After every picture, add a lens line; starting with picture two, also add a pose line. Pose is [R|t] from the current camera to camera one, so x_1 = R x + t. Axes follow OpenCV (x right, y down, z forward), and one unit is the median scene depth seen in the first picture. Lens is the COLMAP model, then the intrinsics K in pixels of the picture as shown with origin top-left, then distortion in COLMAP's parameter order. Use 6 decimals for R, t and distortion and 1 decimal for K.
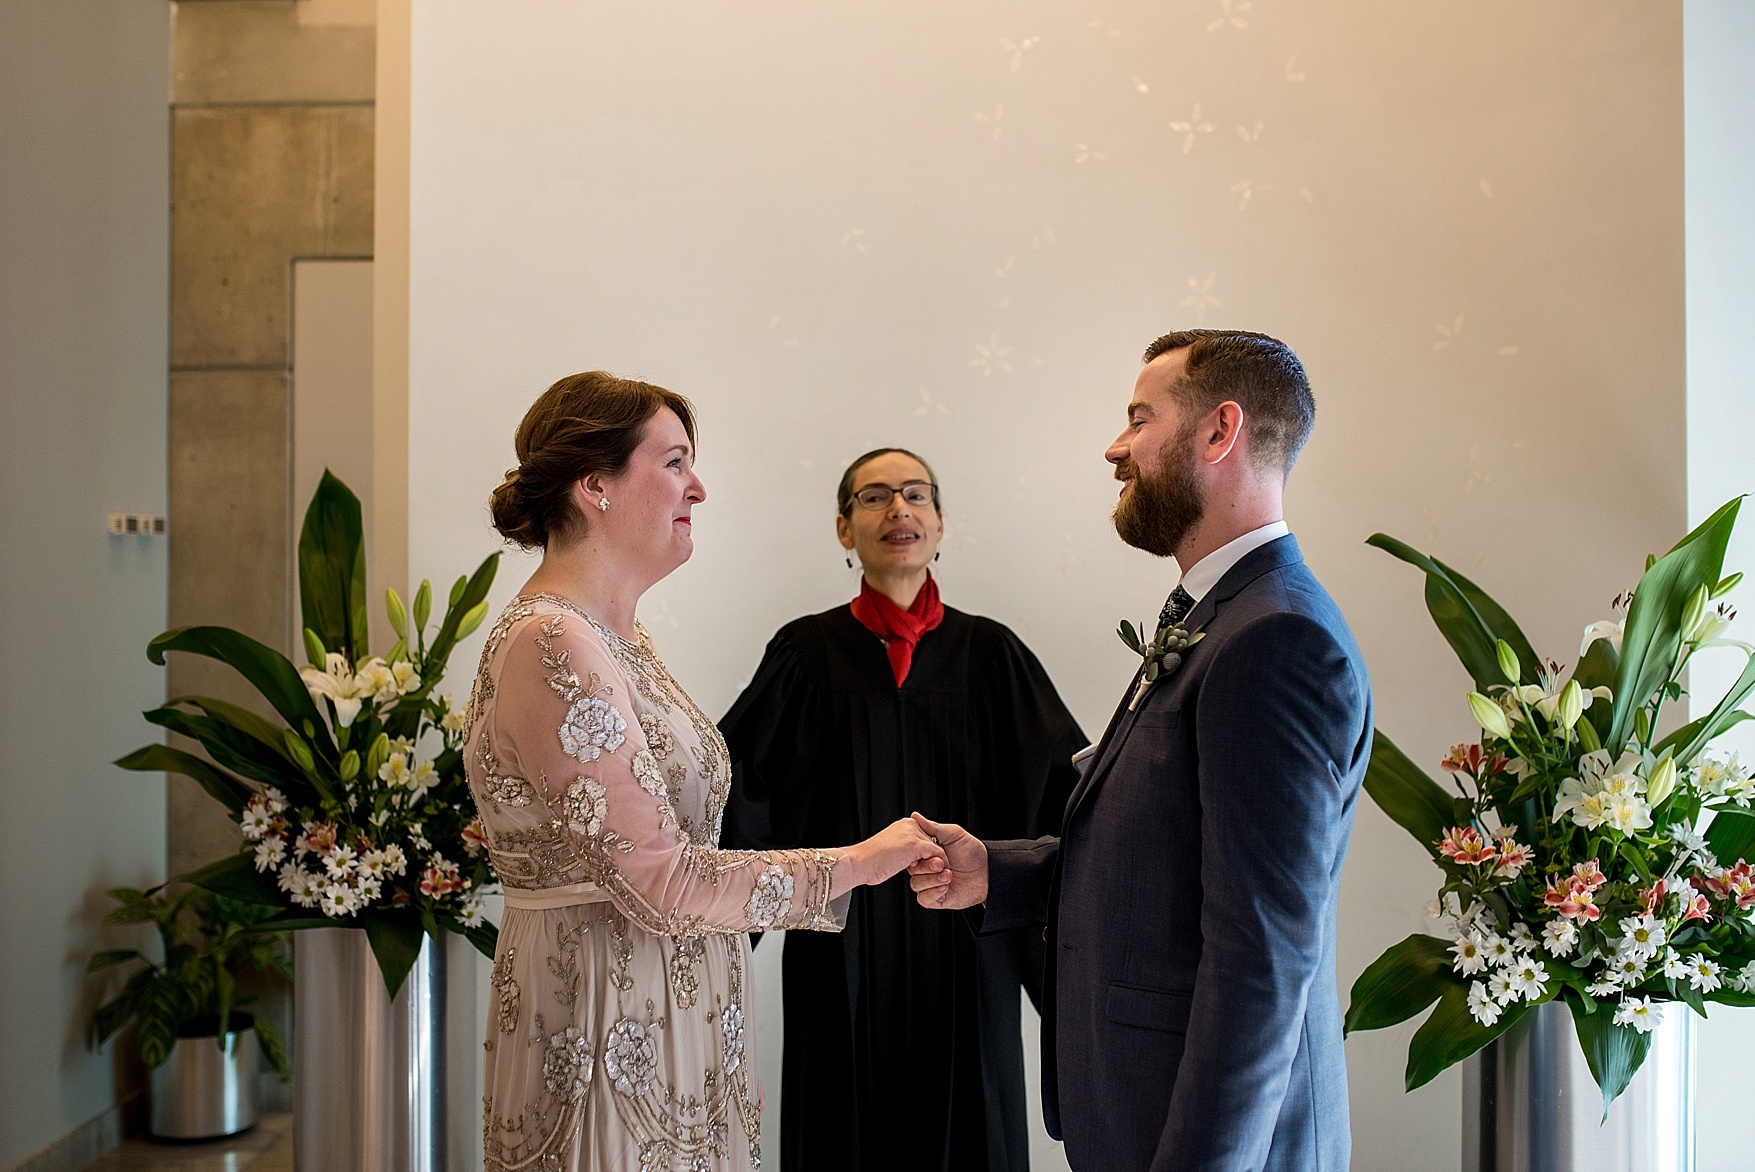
lens RADIAL K [[1804.1, 0, 883.9], [0, 1804.1, 566.9], [0, 0, 1]] dist [-0.077328, 0.112218]
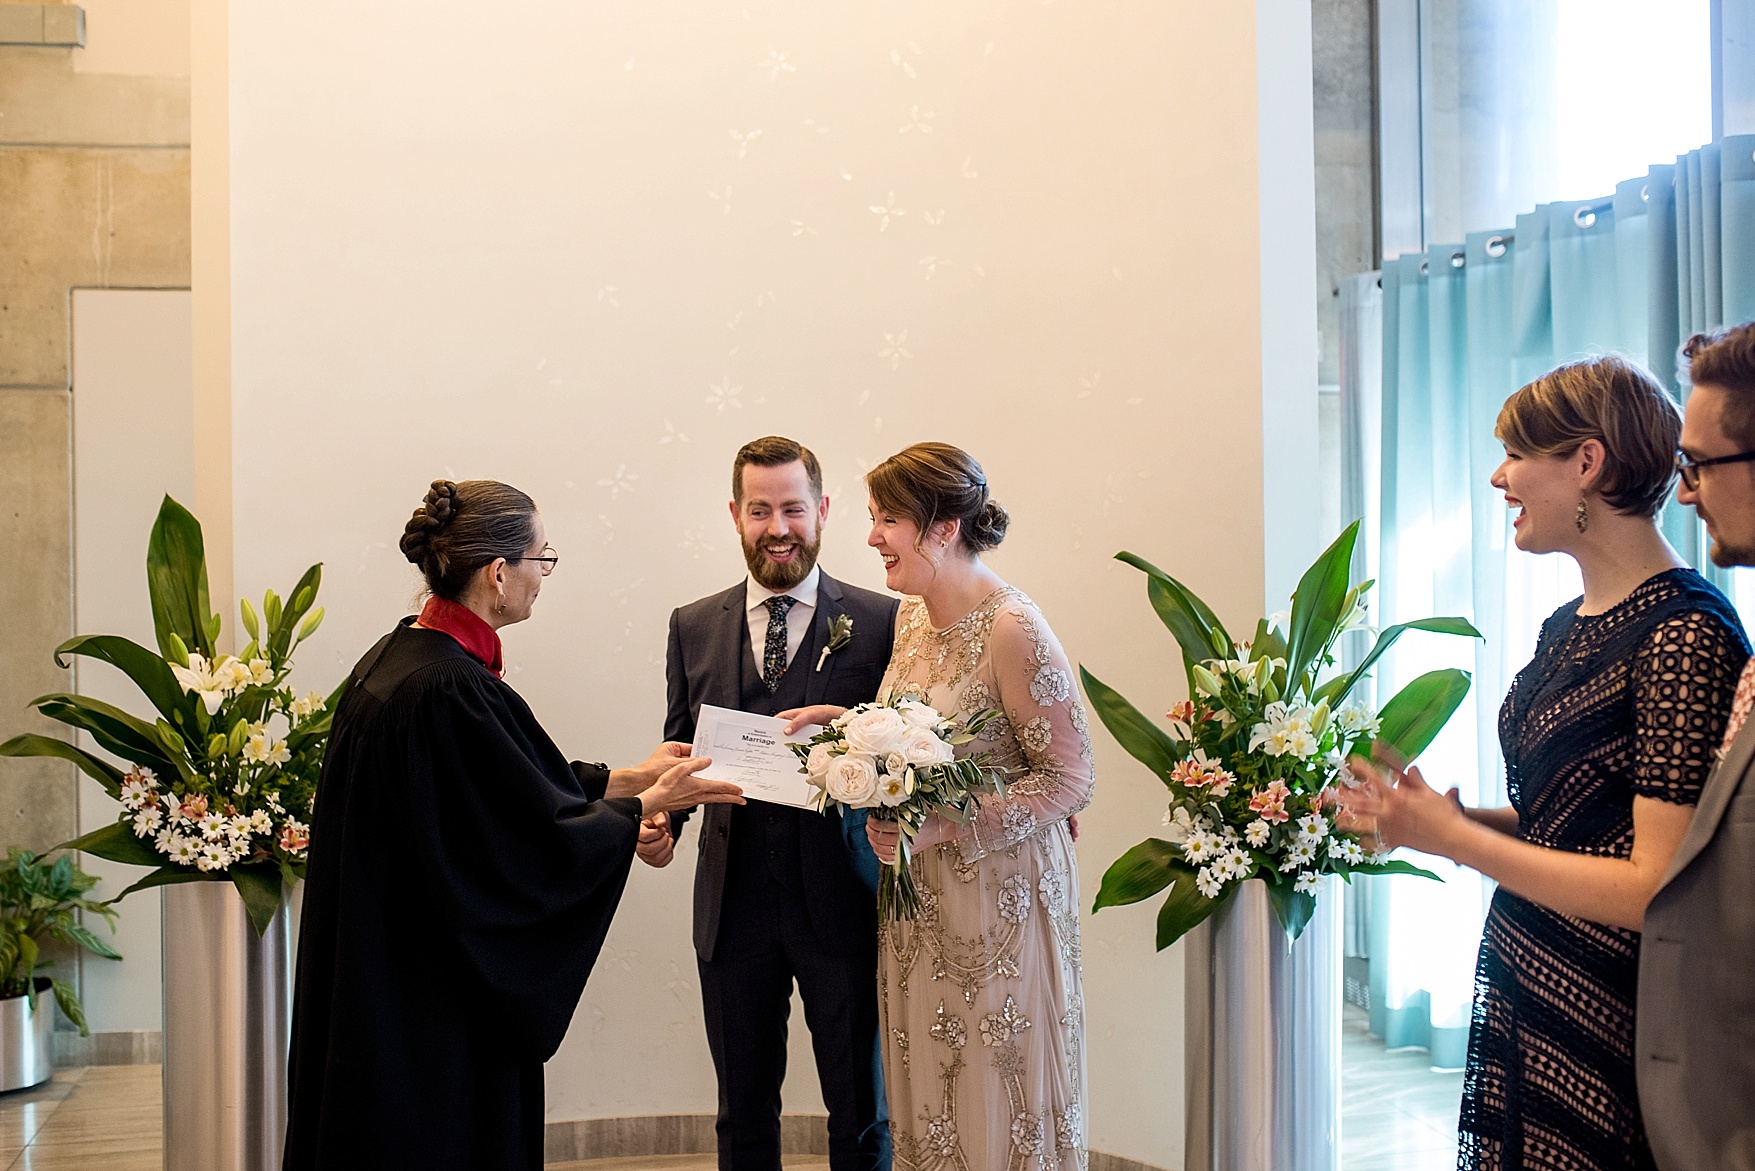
lens RADIAL K [[1804.1, 0, 883.9], [0, 1804.1, 566.4], [0, 0, 1]] dist [-0.077328, 0.112218]
pose [[0.981699, -0.011481, 0.190095, -0.067262], [0.008077, 0.999793, 0.018676, -0.023487], [-0.190270, -0.016799, 0.981588, -0.212982]]
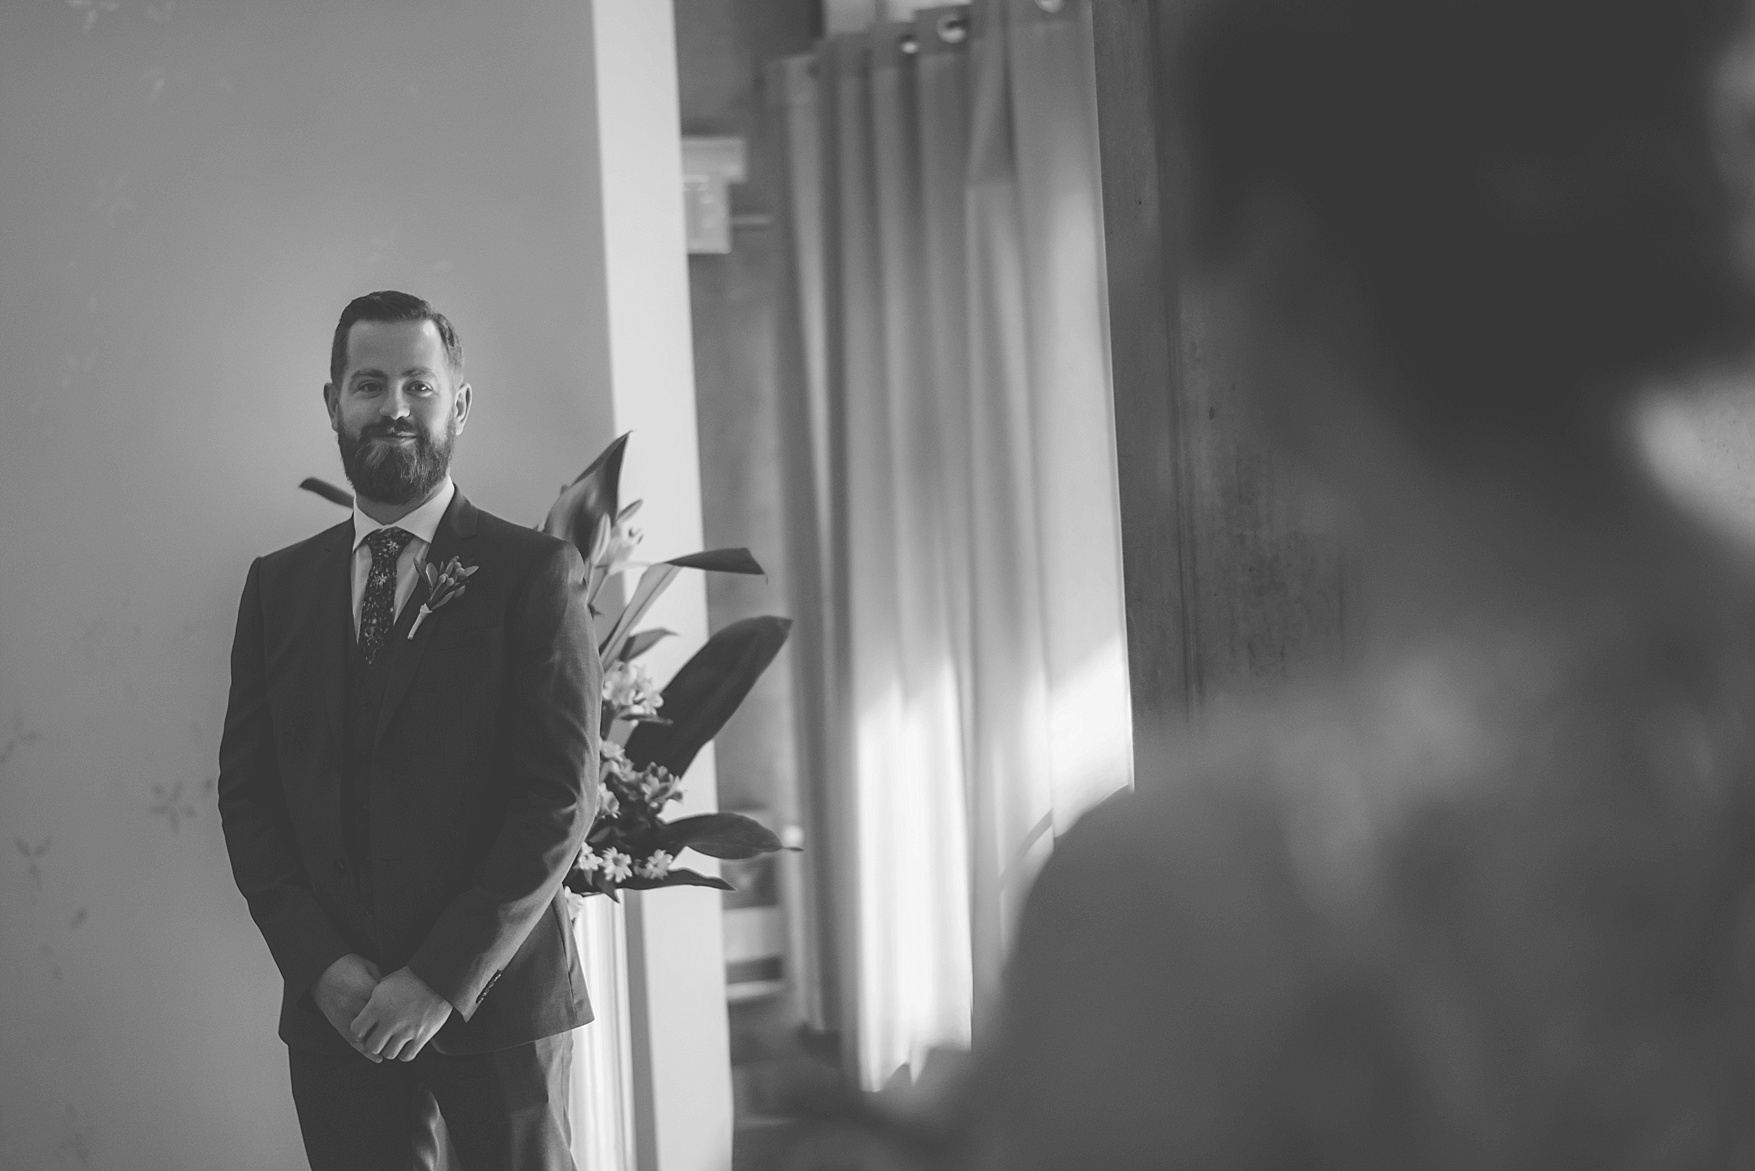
lens RADIAL K [[3164.5, 0, 877.5], [0, 3164.5, 585.5], [0, 0, 1]] dist [-0.148303, -0.036896]
pose [[0.909555, -0.062141, 0.410912, -0.121420], [0.041856, 0.997428, 0.058191, -0.034135], [-0.413471, -0.035729, 0.909816, -0.544652]]
